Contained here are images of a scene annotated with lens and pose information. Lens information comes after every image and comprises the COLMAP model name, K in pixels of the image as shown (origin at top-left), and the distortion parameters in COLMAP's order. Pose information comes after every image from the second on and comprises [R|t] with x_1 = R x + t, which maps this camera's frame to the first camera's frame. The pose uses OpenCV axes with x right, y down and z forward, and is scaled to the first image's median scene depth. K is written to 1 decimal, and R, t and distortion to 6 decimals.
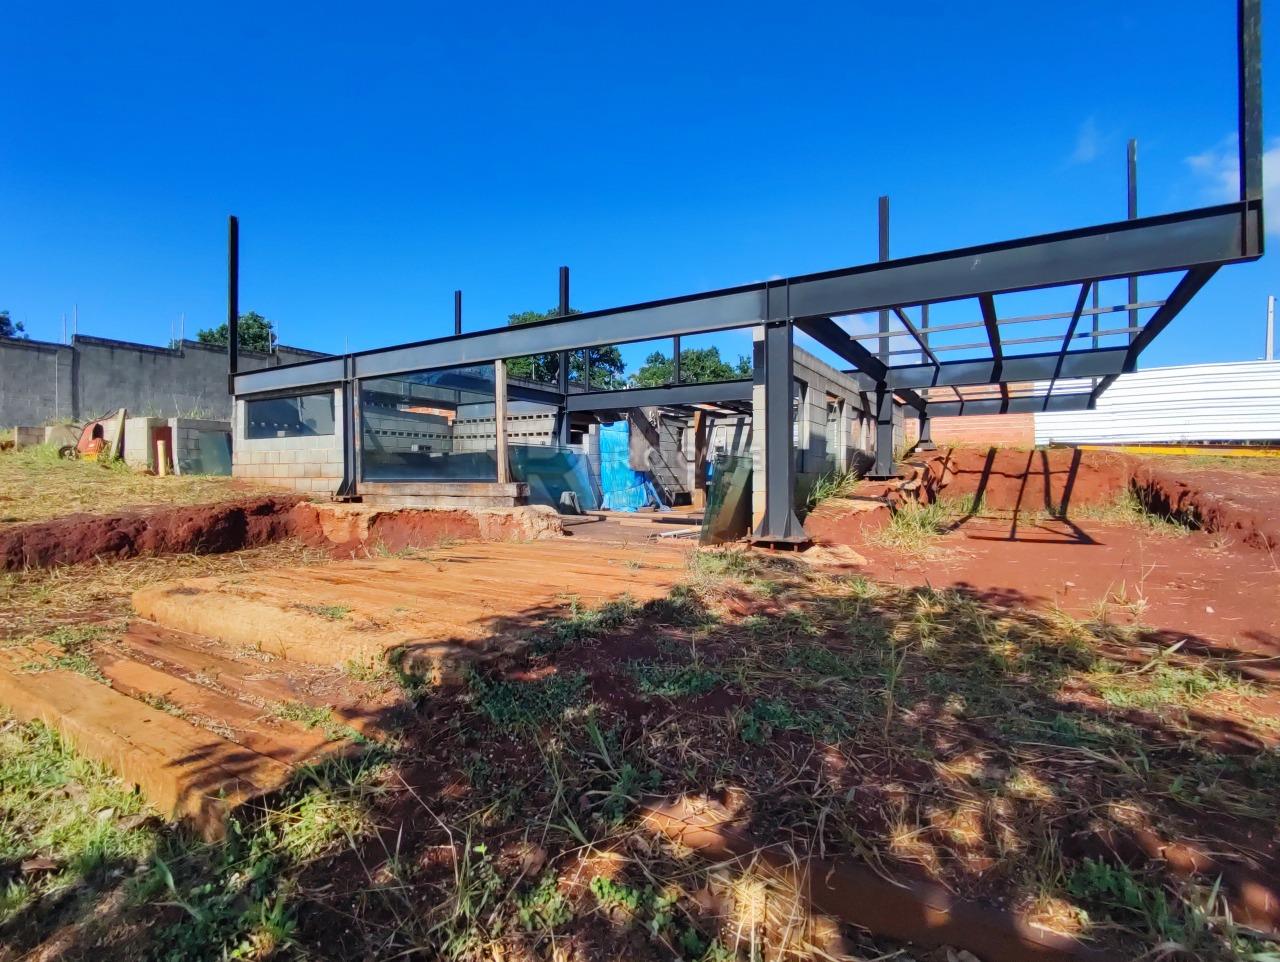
lens RADIAL K [[650.9, 0, 620.3], [0, 650.9, 480.2], [0, 0, 1]] dist [-0.002449, -0.000848]
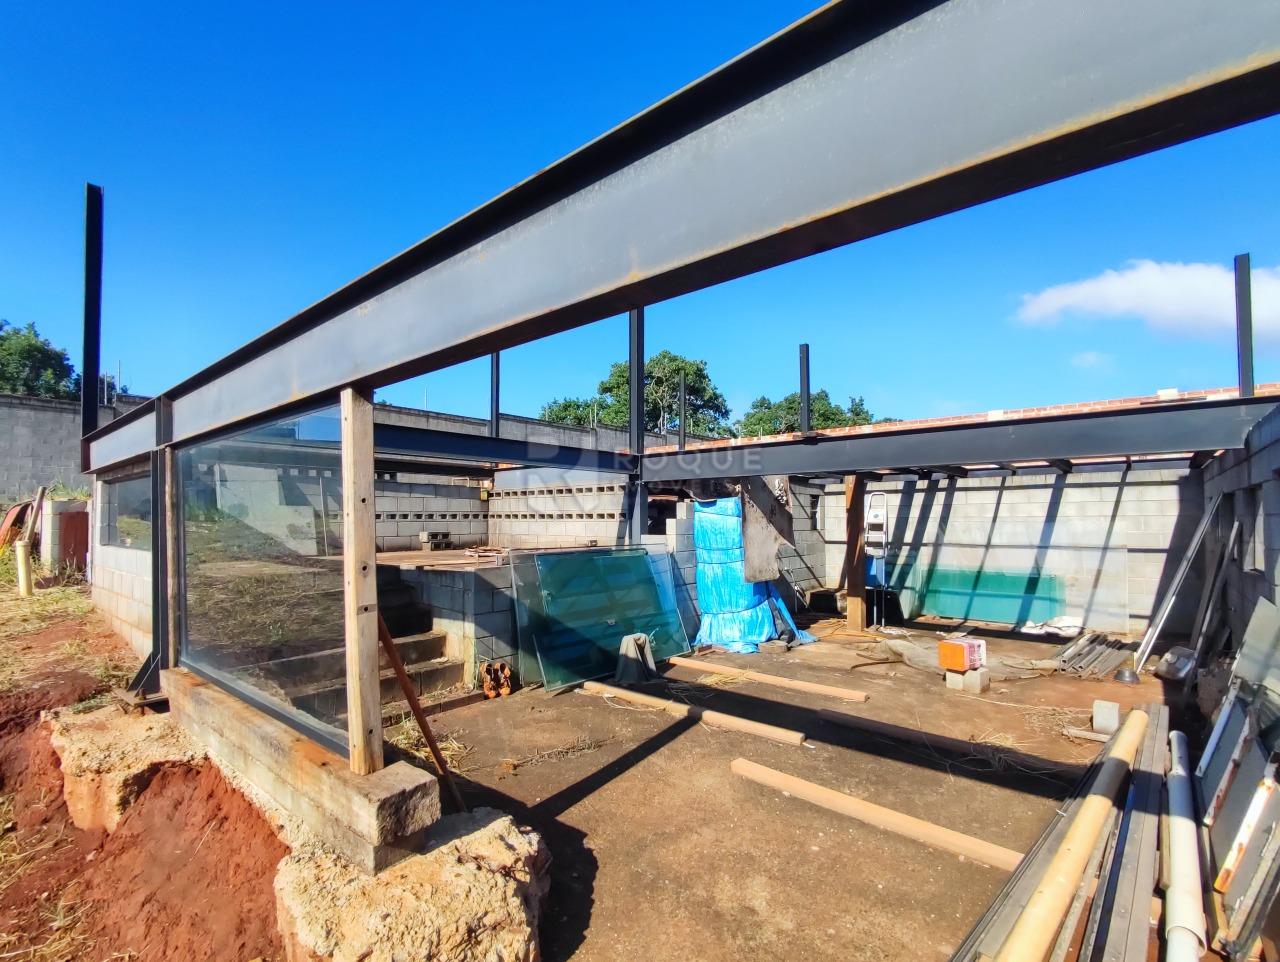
lens RADIAL K [[612.5, 0, 625.9], [0, 612.5, 509.4], [0, 0, 1]] dist [-0.004236, -0.000311]
pose [[0.987101, -0.004453, -0.160036, -0.002598], [0.001379, 0.999813, -0.019314, -0.069396], [0.160092, 0.018845, 0.986922, 0.423344]]
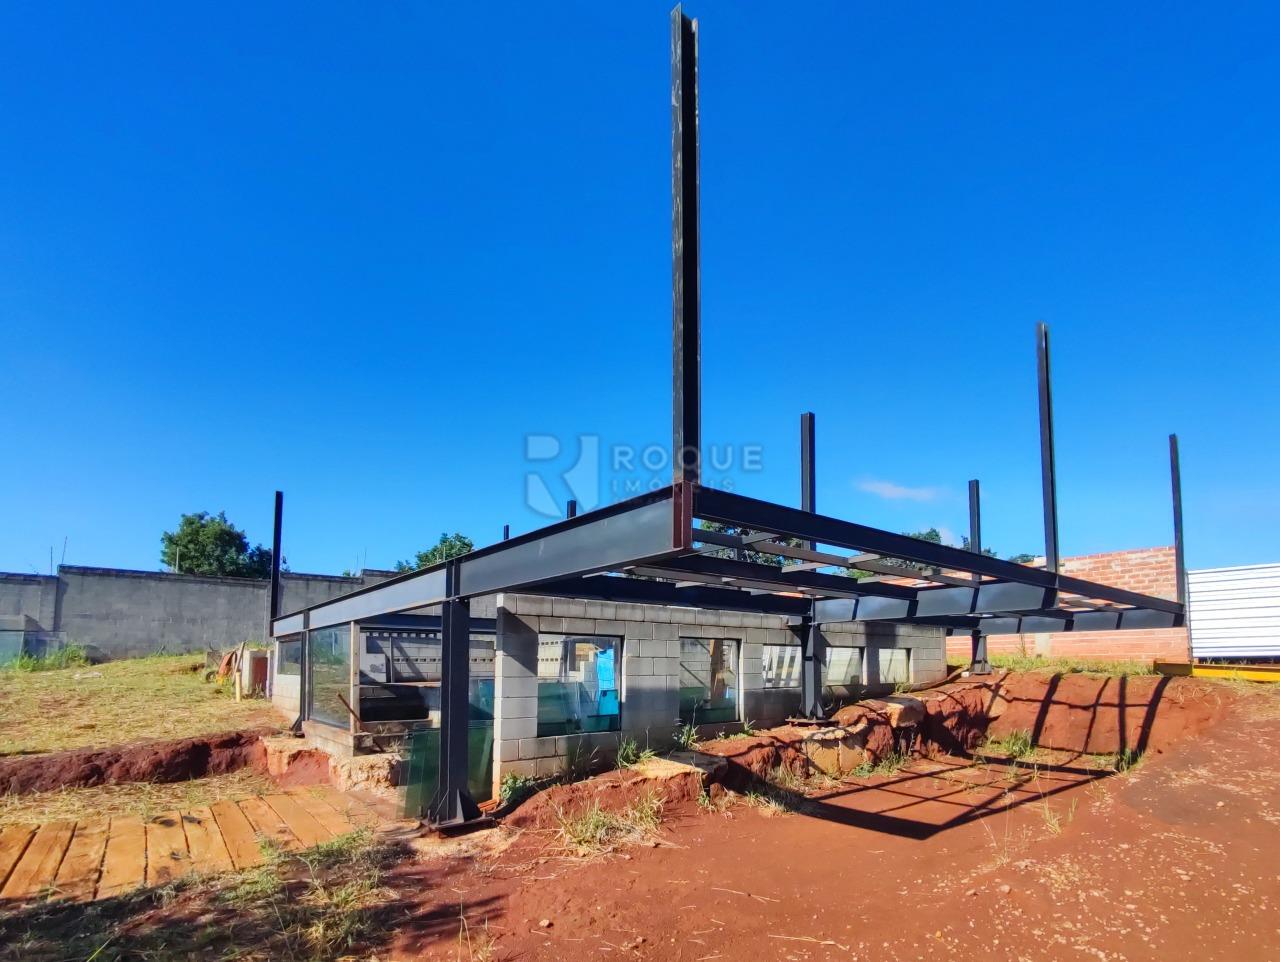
lens RADIAL K [[645.0, 0, 655.9], [0, 645.0, 618.5], [0, 0, 1]] dist [-0.005651, -0.000325]
pose [[0.949949, -0.021759, -0.311647, 0.381803], [-0.001273, 0.997294, -0.073512, -0.064655], [0.312403, 0.070229, 0.947350, 0.065142]]
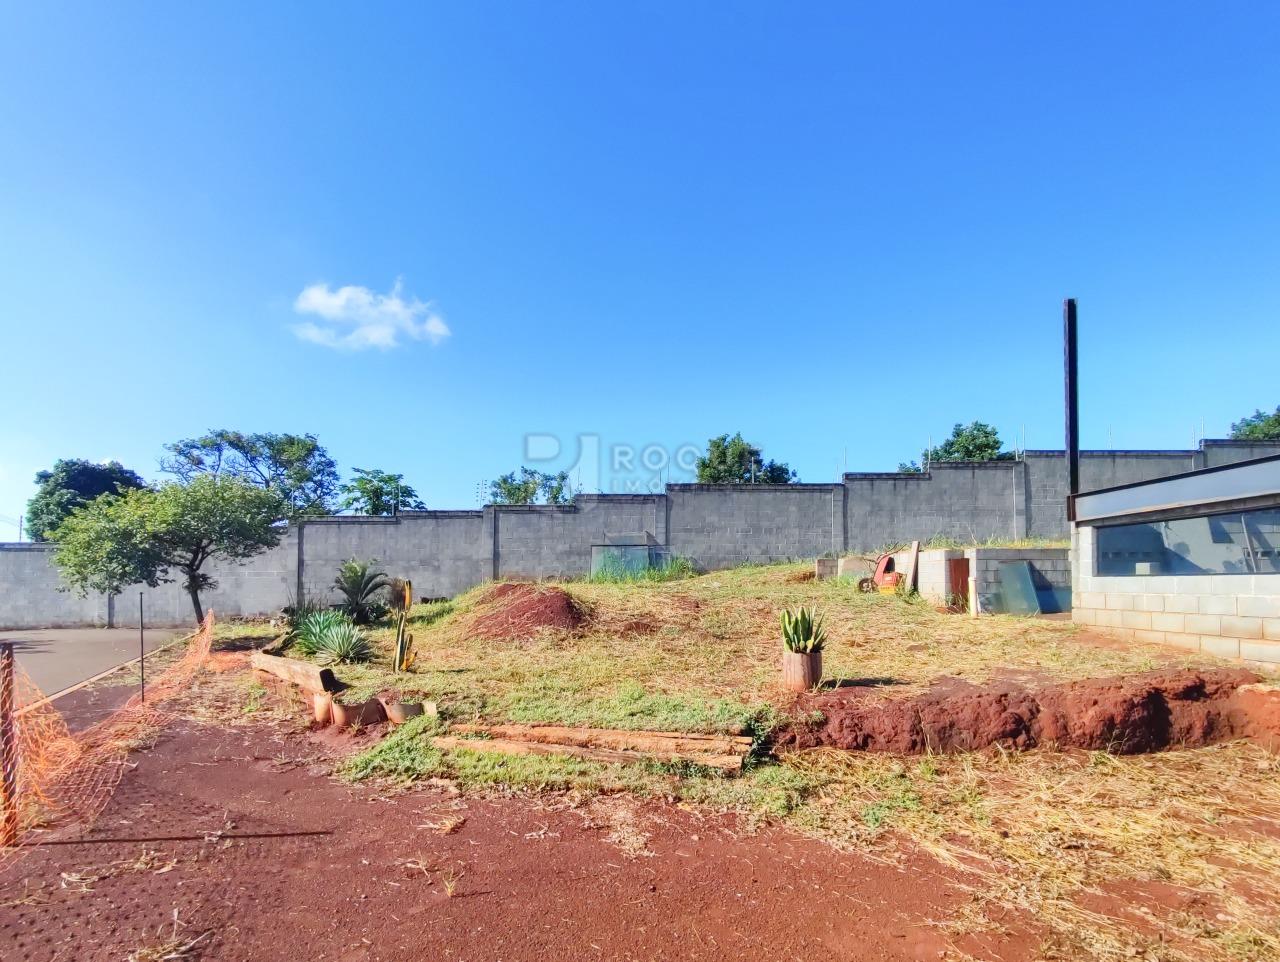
lens RADIAL K [[619.1, 0, 599.3], [0, 619.1, 572.9], [0, 0, 1]] dist [-0.002645, -0.000357]
pose [[0.523786, -0.016048, -0.851699, -0.209181], [0.001830, 0.999841, -0.017714, -0.045138], [0.851848, 0.007720, 0.523732, 0.085637]]
